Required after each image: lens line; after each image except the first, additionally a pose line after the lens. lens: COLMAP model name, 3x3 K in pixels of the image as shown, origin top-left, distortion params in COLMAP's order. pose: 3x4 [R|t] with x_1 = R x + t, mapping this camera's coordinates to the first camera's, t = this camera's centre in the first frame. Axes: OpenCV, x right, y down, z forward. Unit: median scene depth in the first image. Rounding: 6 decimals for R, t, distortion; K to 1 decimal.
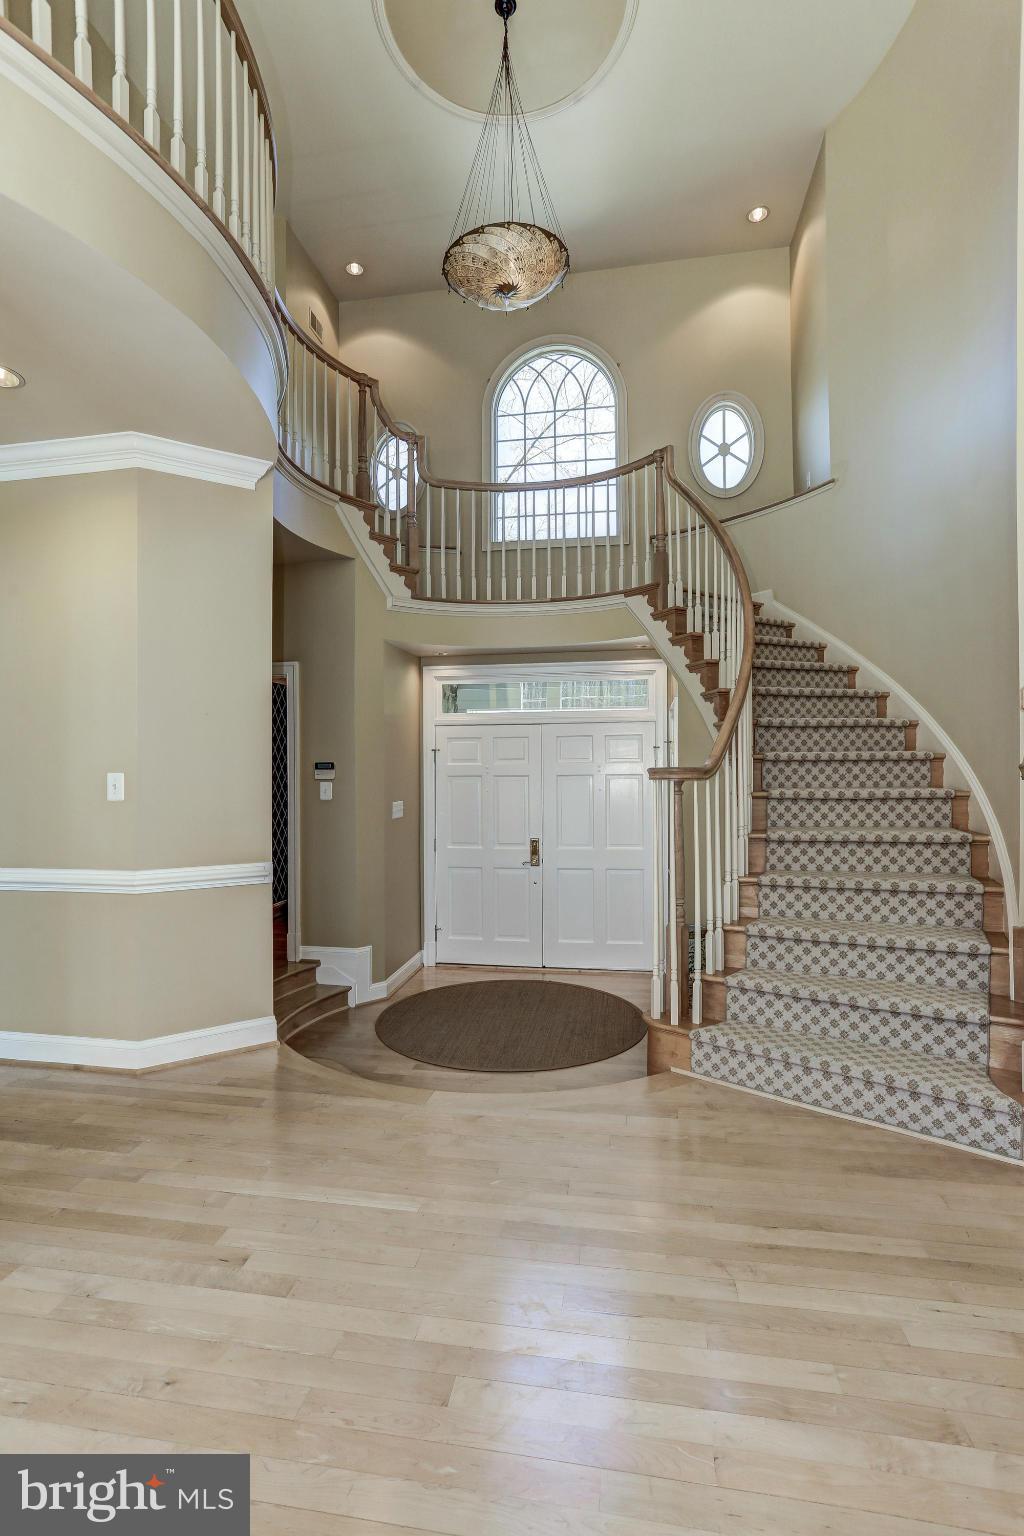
lens RADIAL K [[743.6, 0, 512.0], [0, 743.6, 768.0], [0, 0, 1]] dist [-0.059779, 0.035784]
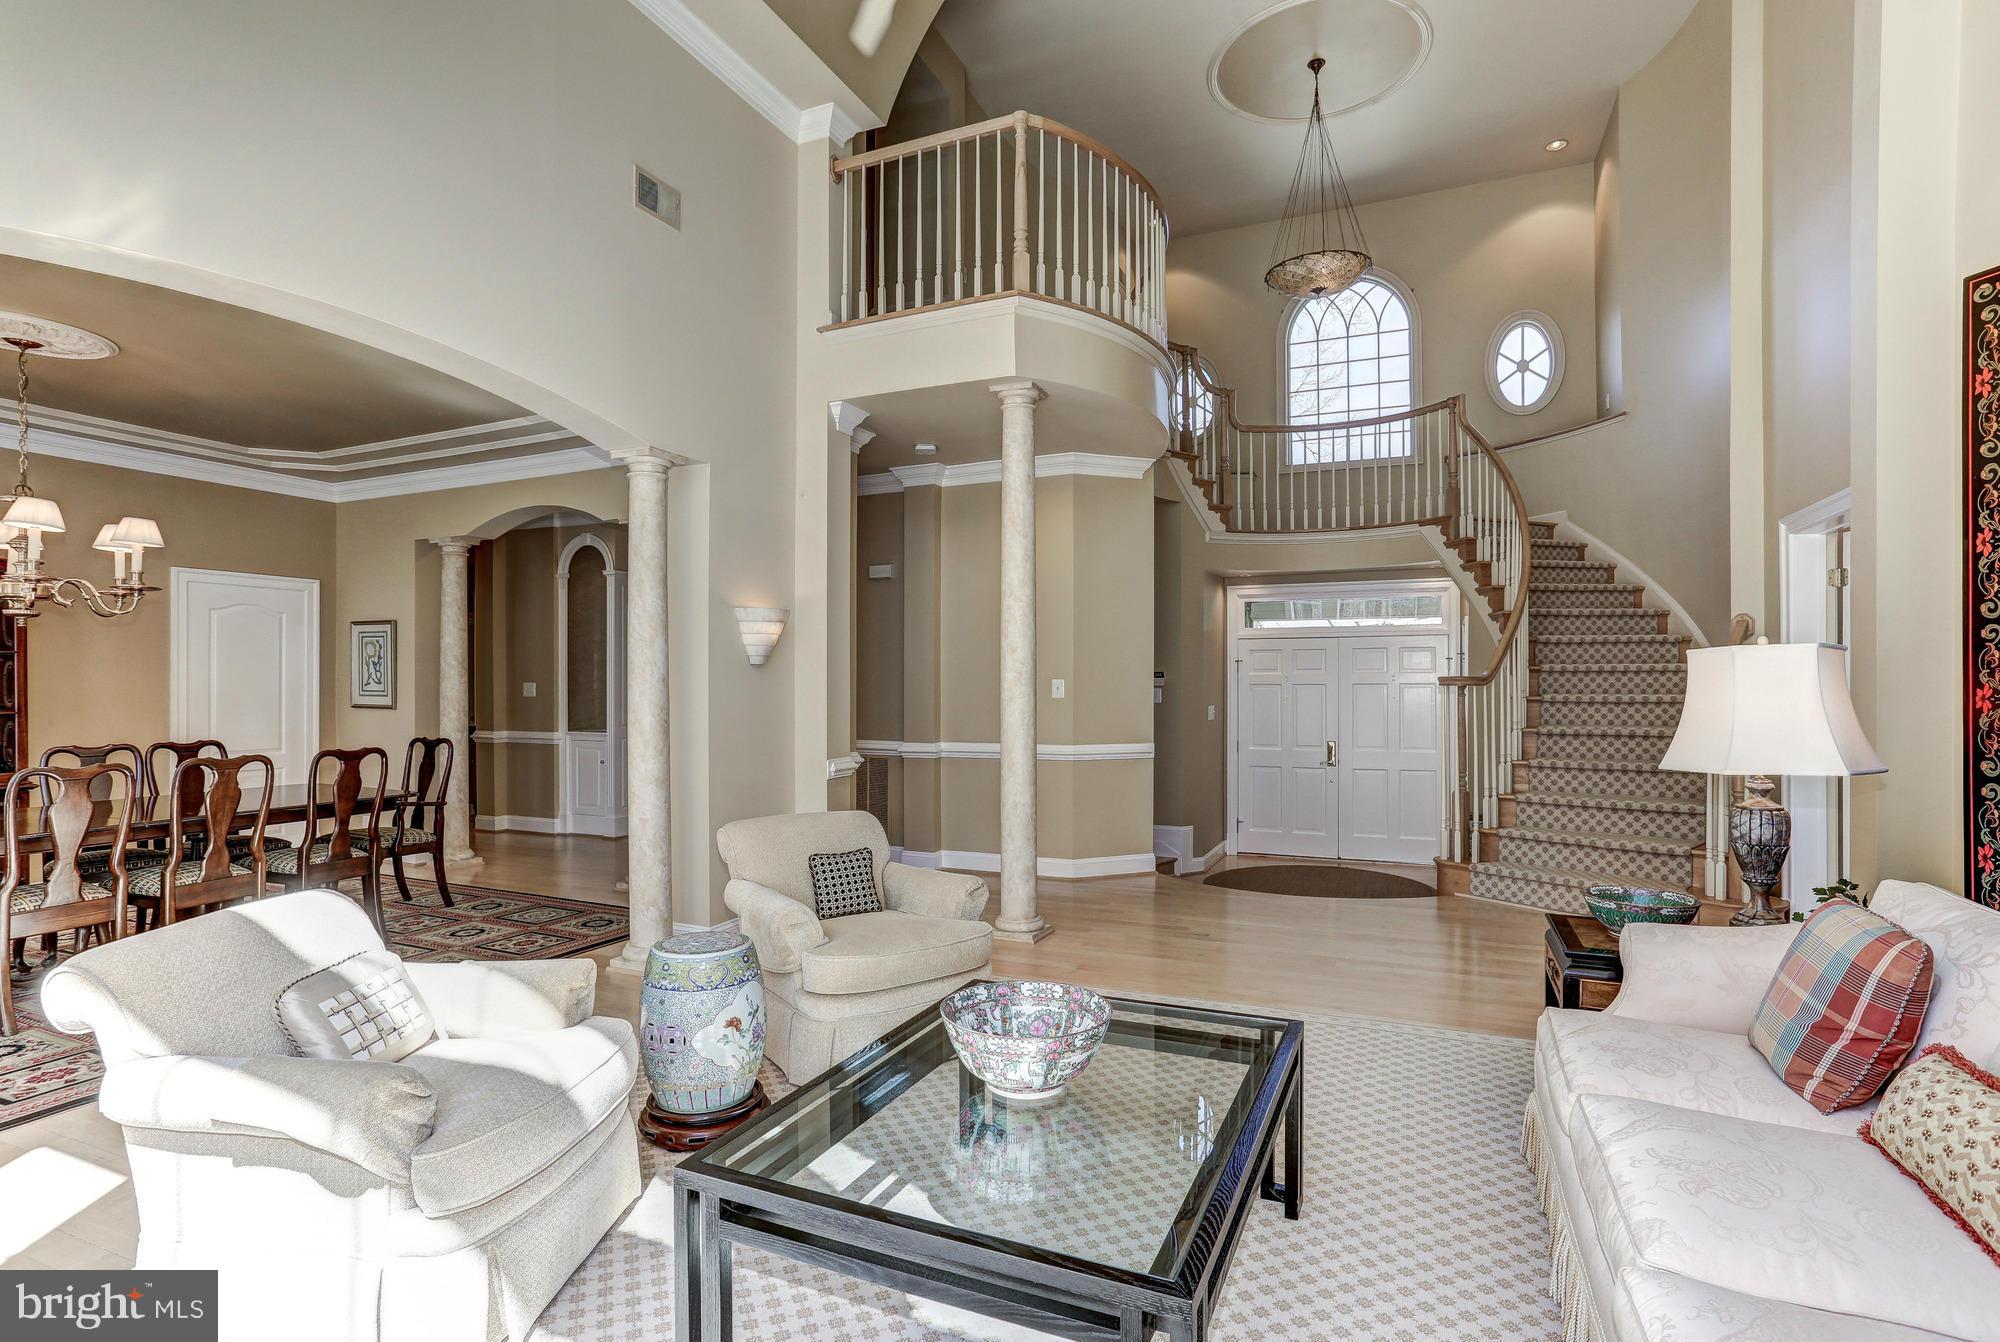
lens RADIAL K [[968.2, 0, 1001.9], [0, 968.2, 679.8], [0, 0, 1]] dist [-0.059779, 0.035784]
pose [[0.967424, 0.004366, -0.253125, -0.105161], [-0.004388, 0.999990, 0.000477, 0.006277], [0.253125, 0.000649, 0.967433, -0.647719]]
